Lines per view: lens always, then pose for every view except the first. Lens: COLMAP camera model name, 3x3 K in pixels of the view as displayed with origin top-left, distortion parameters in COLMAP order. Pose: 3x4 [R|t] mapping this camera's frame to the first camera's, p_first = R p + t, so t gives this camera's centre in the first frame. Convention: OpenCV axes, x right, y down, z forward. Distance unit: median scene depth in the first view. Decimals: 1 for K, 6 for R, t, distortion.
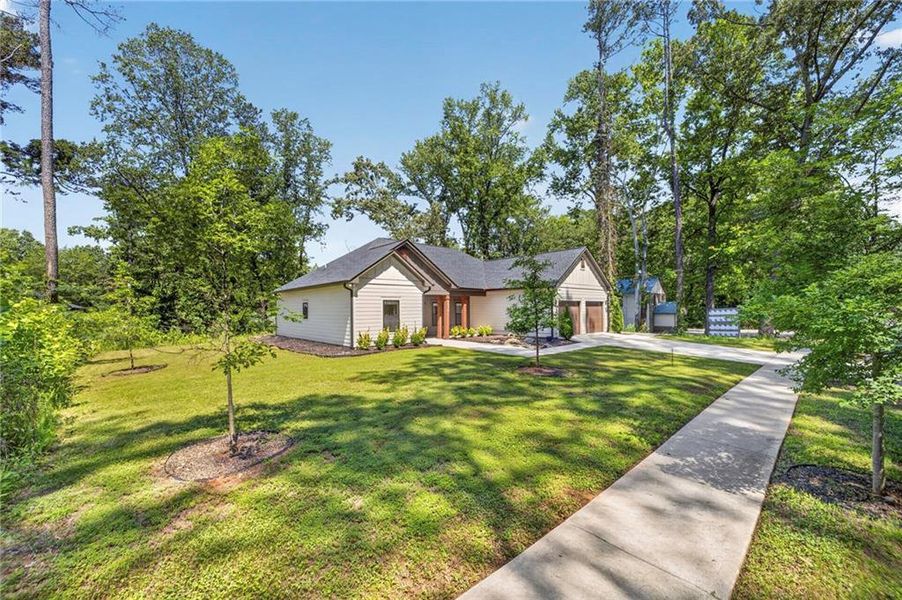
lens RADIAL K [[336.5, 0, 442.6], [0, 336.5, 306.4], [0, 0, 1]] dist [-0.030338, 0.007779]
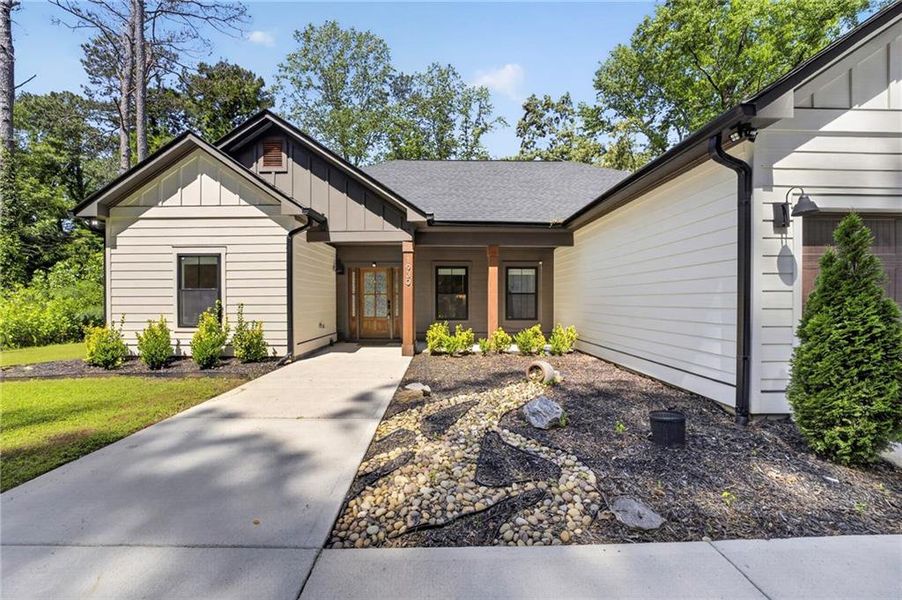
lens RADIAL K [[347.6, 0, 450.5], [0, 347.6, 302.7], [0, 0, 1]] dist [-0.038957, 0.008642]
pose [[0.770722, 0.015306, -0.636988, 0.159525], [-0.002311, 0.999772, 0.021227, 0.014602], [0.637168, -0.014888, 0.770581, 0.376924]]
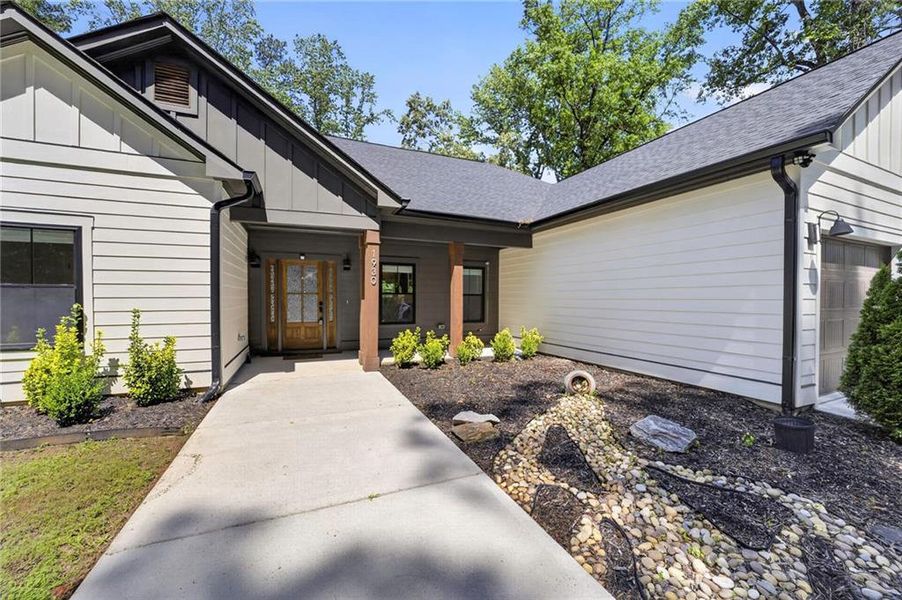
lens RADIAL K [[347.6, 0, 450.5], [0, 347.6, 302.7], [0, 0, 1]] dist [-0.038957, 0.008642]
pose [[0.956562, 0.017988, -0.290974, 0.093094], [-0.011262, 0.999630, 0.024776, 0.012887], [0.291312, -0.020423, 0.956410, 0.370050]]
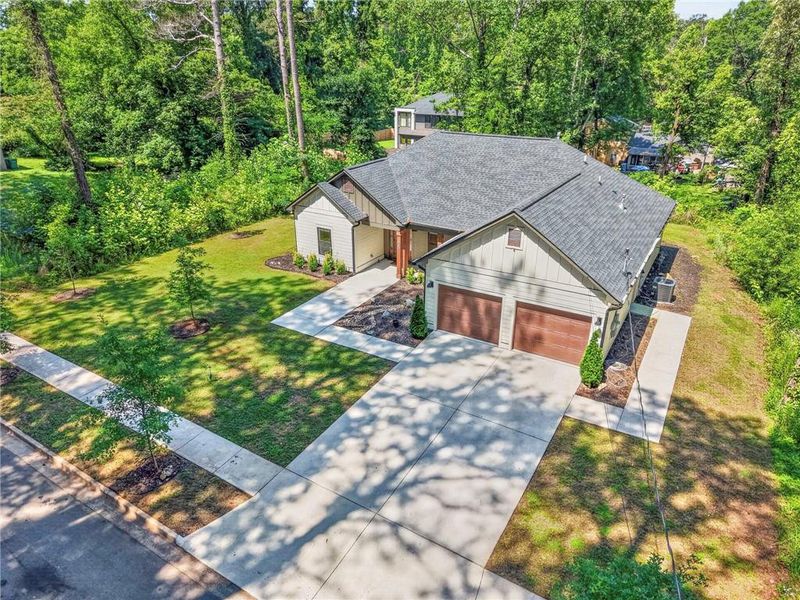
lens RADIAL K [[532.2, 0, 400.0], [0, 532.2, 300.0], [0, 0, 1]] dist [-0.000897, -0.000377]
pose [[0.315683, 0.390919, -0.864596, 0.656806], [0.000009, 0.911189, 0.411988, -0.225176], [0.948865, -0.130066, 0.287643, 0.305497]]
